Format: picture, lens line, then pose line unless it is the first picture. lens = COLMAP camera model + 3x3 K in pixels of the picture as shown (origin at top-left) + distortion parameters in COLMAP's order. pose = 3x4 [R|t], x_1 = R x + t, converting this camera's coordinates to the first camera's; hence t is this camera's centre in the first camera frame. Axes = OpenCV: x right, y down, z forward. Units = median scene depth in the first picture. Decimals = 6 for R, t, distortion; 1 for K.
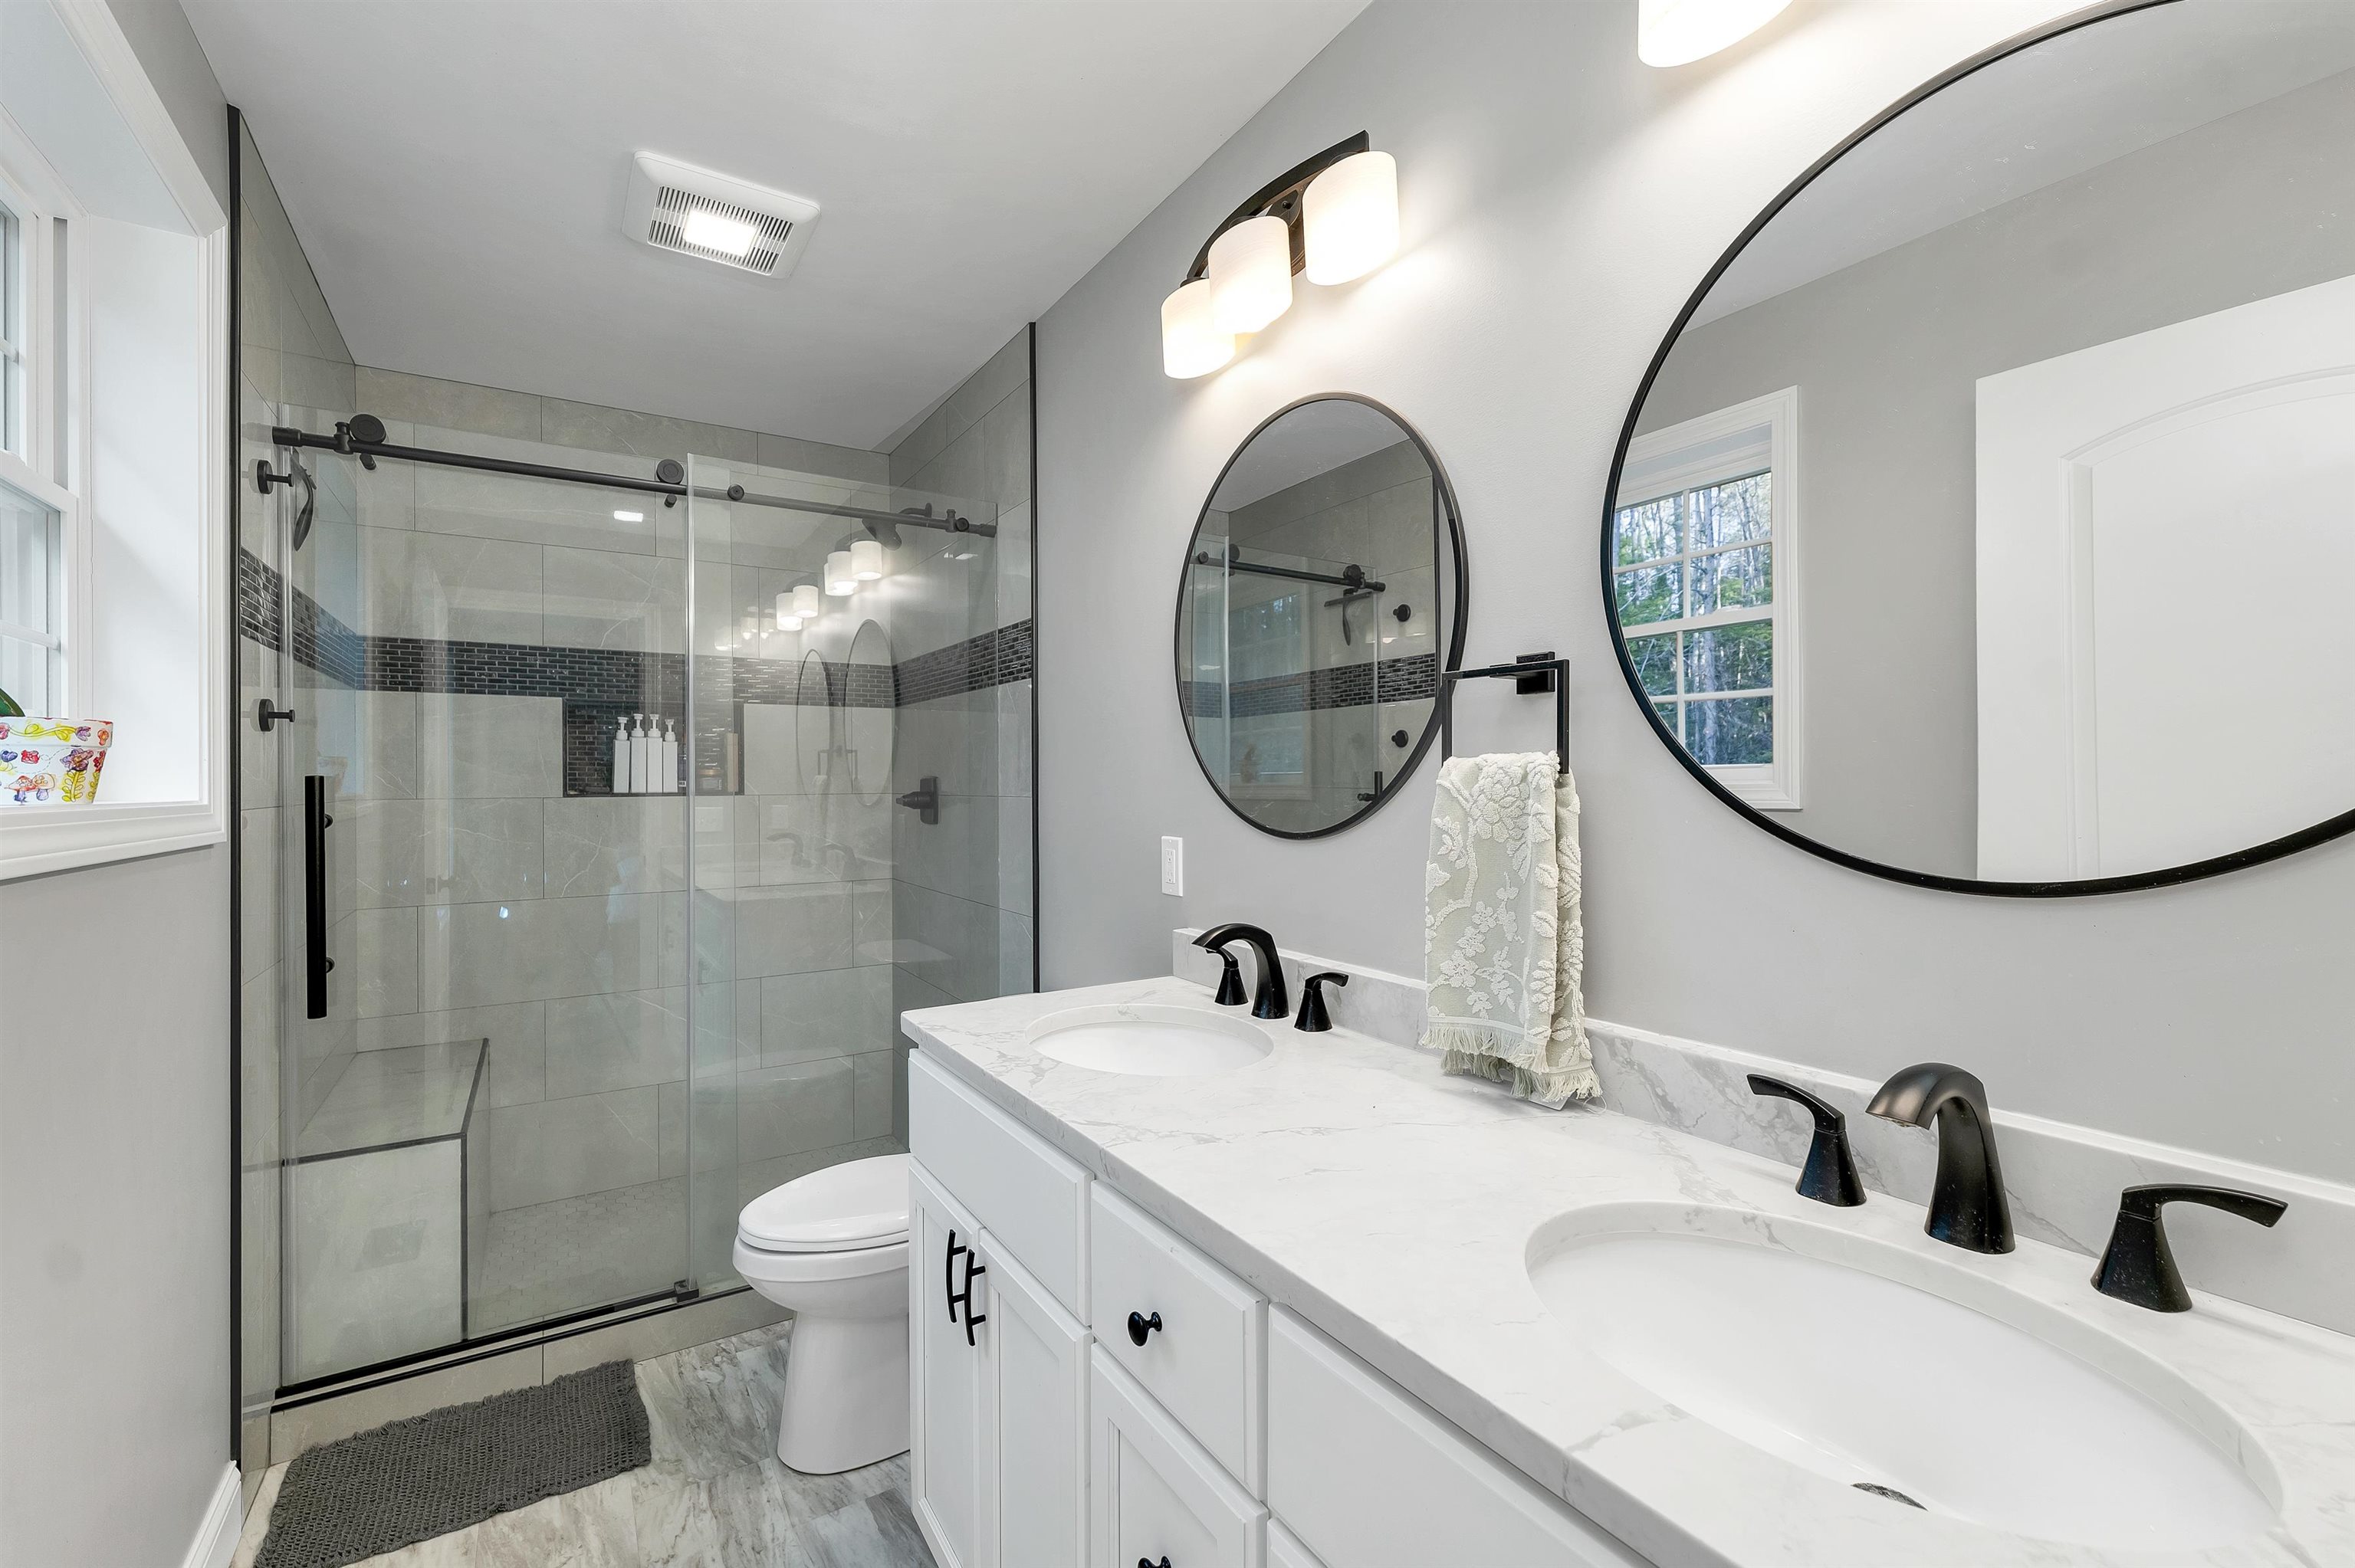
lens RADIAL K [[977.8, 0, 1164.0], [0, 977.8, 776.4], [0, 0, 1]] dist [-0.000158, -0.000300]
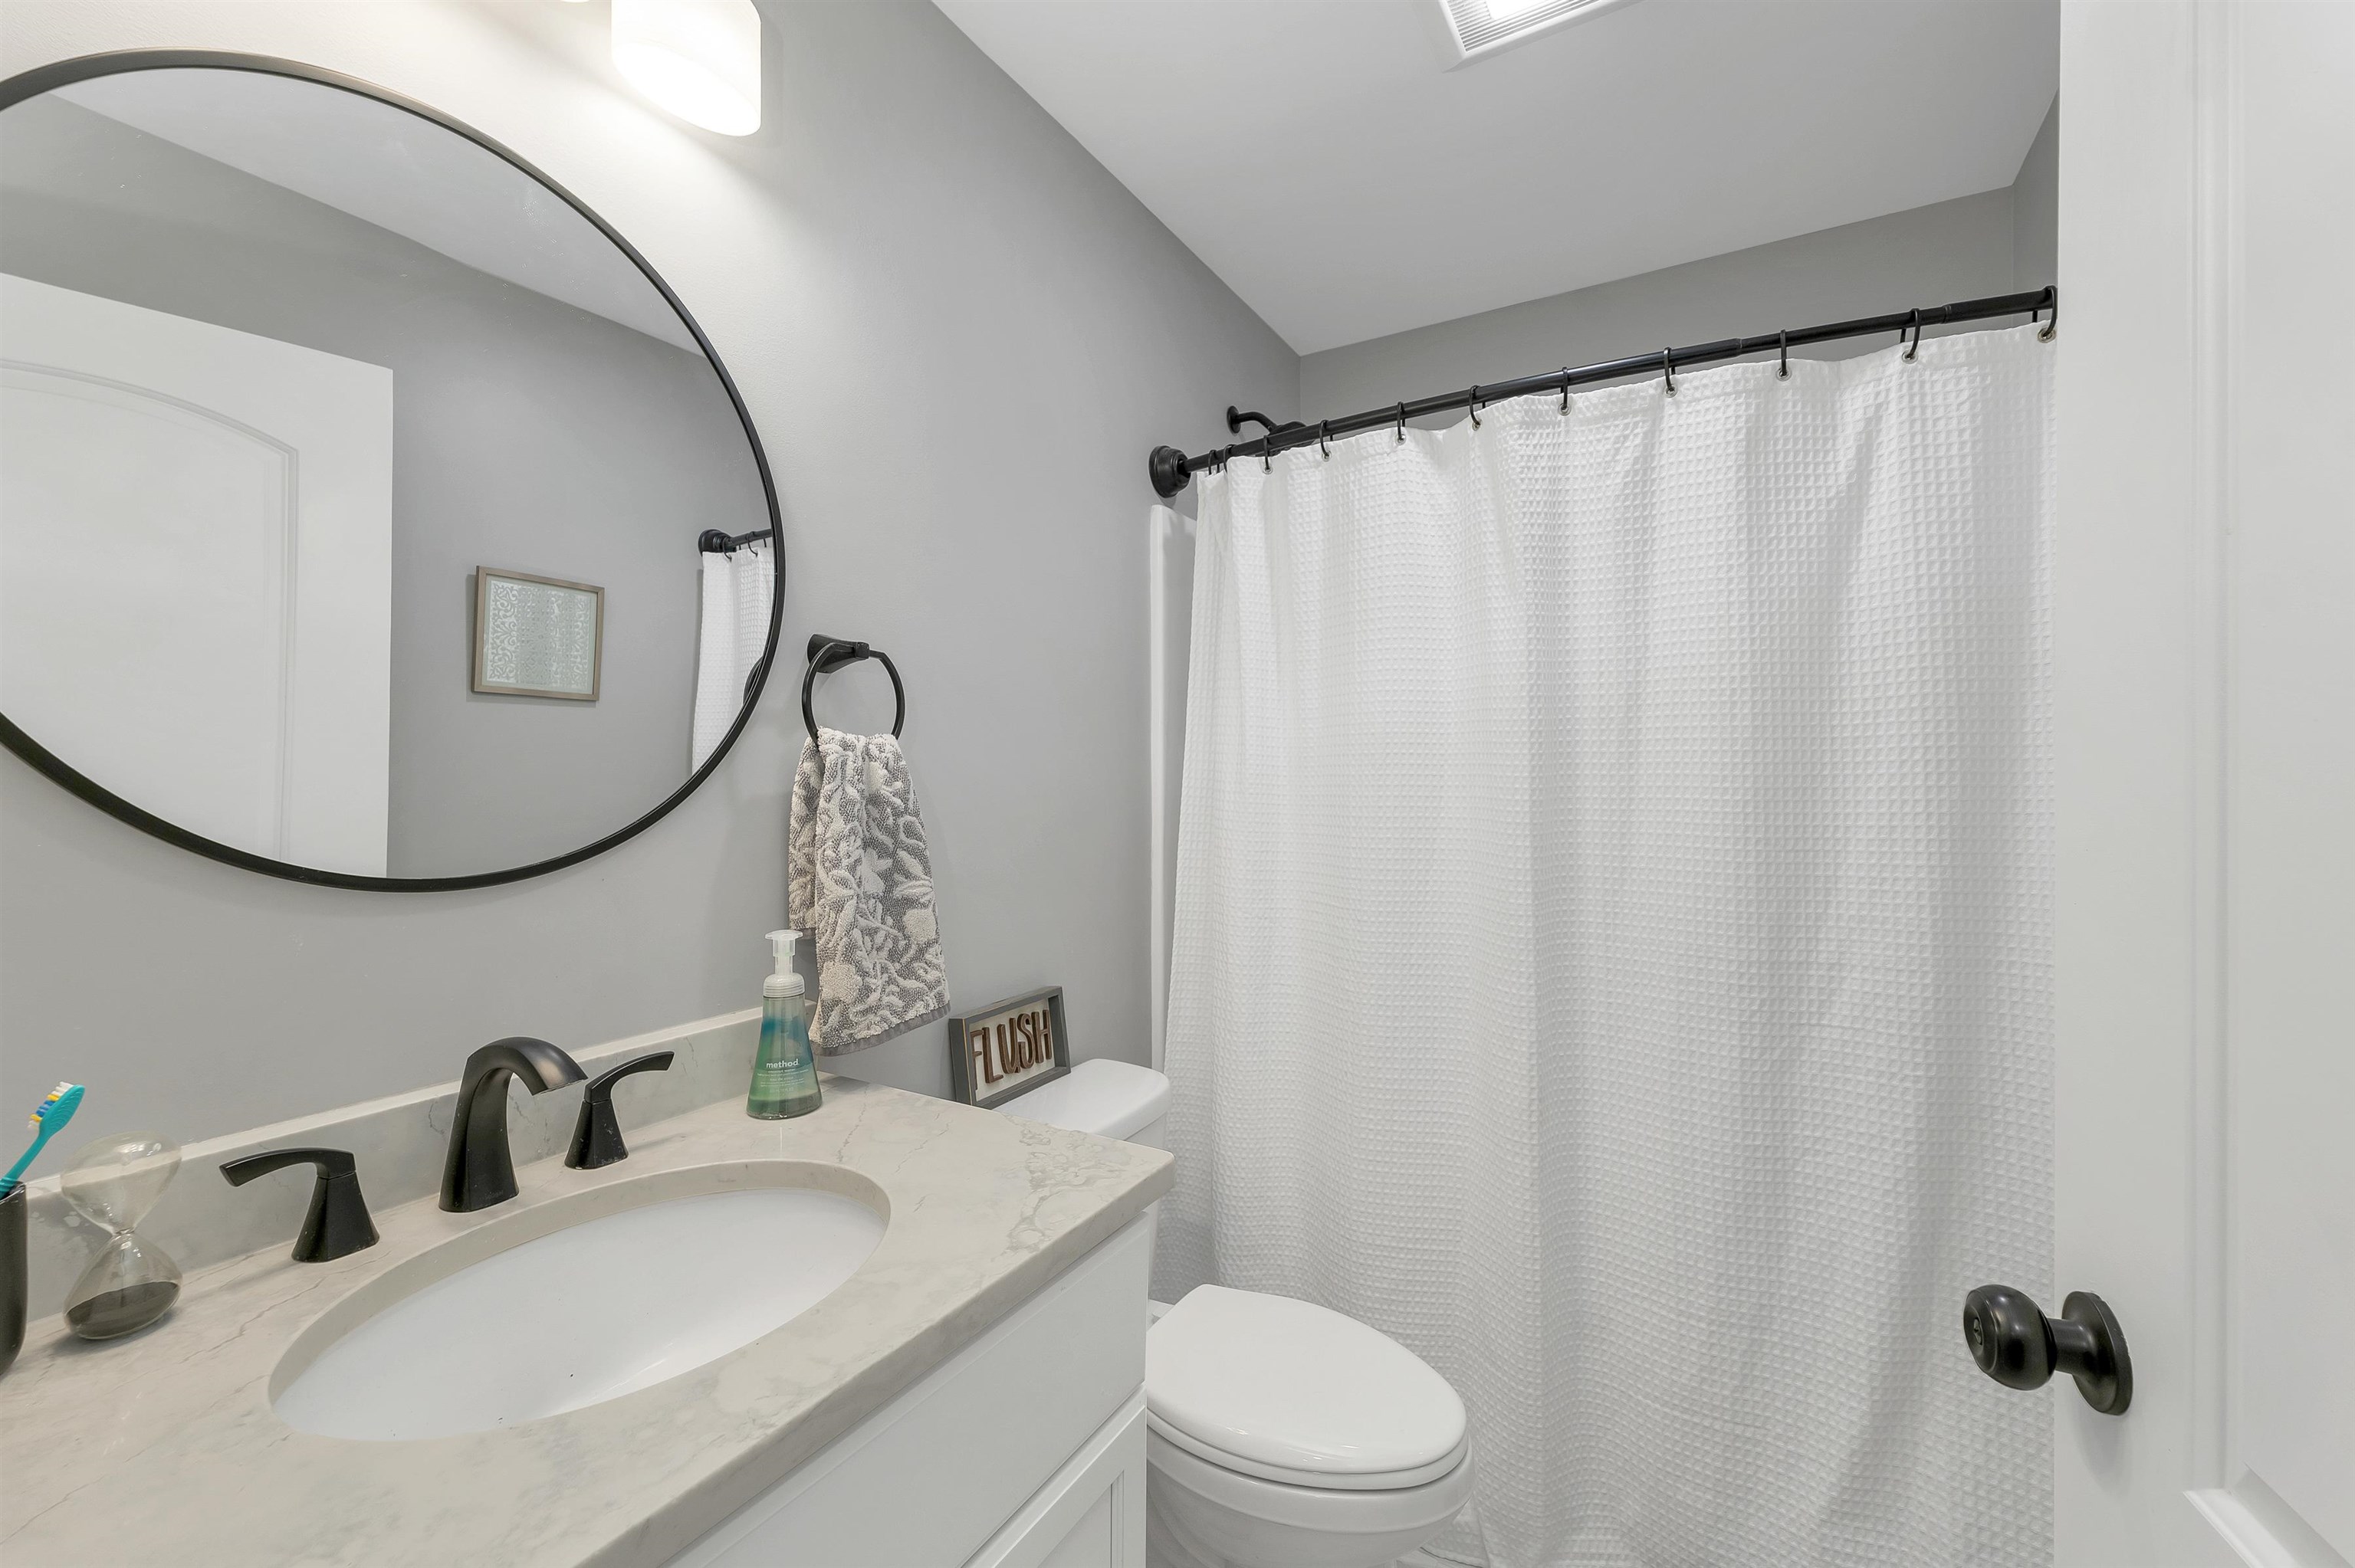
lens RADIAL K [[977.8, 0, 1164.0], [0, 977.8, 776.4], [0, 0, 1]] dist [-0.000158, -0.000300]
pose [[-0.462491, 0.005707, 0.886605, -0.501605], [0.008724, 0.999960, -0.001887, 0.004119], [-0.886581, 0.006862, -0.462523, 0.798032]]
